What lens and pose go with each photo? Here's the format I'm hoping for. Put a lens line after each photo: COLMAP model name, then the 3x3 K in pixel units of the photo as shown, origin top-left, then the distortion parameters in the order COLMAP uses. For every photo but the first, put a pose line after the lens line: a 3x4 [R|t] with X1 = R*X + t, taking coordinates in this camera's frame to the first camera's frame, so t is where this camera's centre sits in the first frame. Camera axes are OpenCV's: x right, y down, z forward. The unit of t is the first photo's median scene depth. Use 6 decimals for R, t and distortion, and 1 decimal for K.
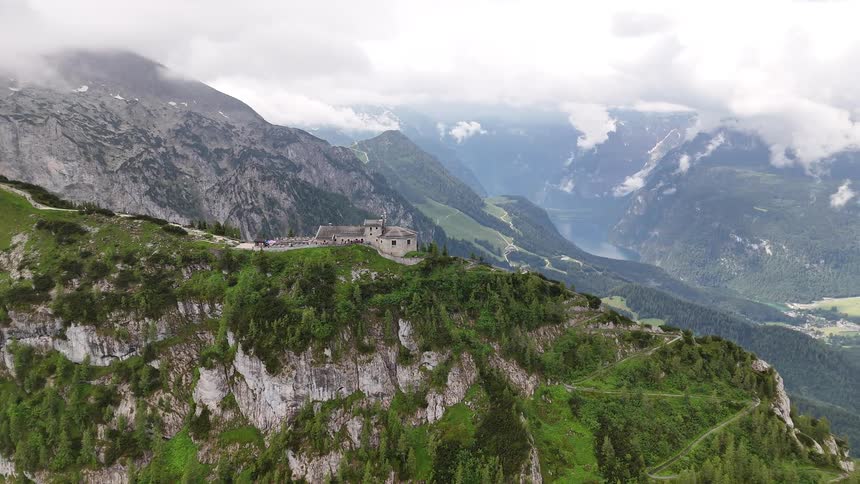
lens RADIAL K [[626.2, 0, 430.7], [0, 626.2, 243.2], [0, 0, 1]] dist [0.091918, -0.101570]
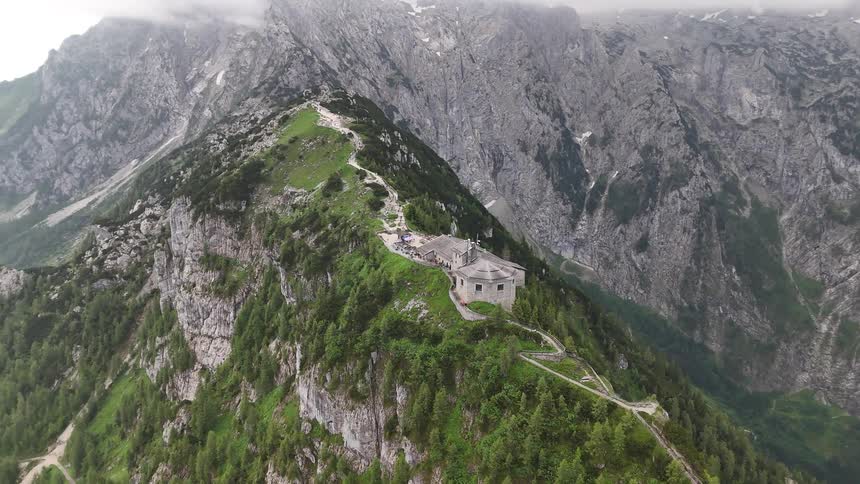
lens RADIAL K [[626.2, 0, 429.9], [0, 626.2, 243.1], [0, 0, 1]] dist [0.091918, -0.101570]
pose [[0.460759, 0.263052, -0.847647, 0.502461], [-0.163973, 0.963857, 0.209984, -0.181768], [0.872246, 0.042239, 0.487239, 0.563670]]
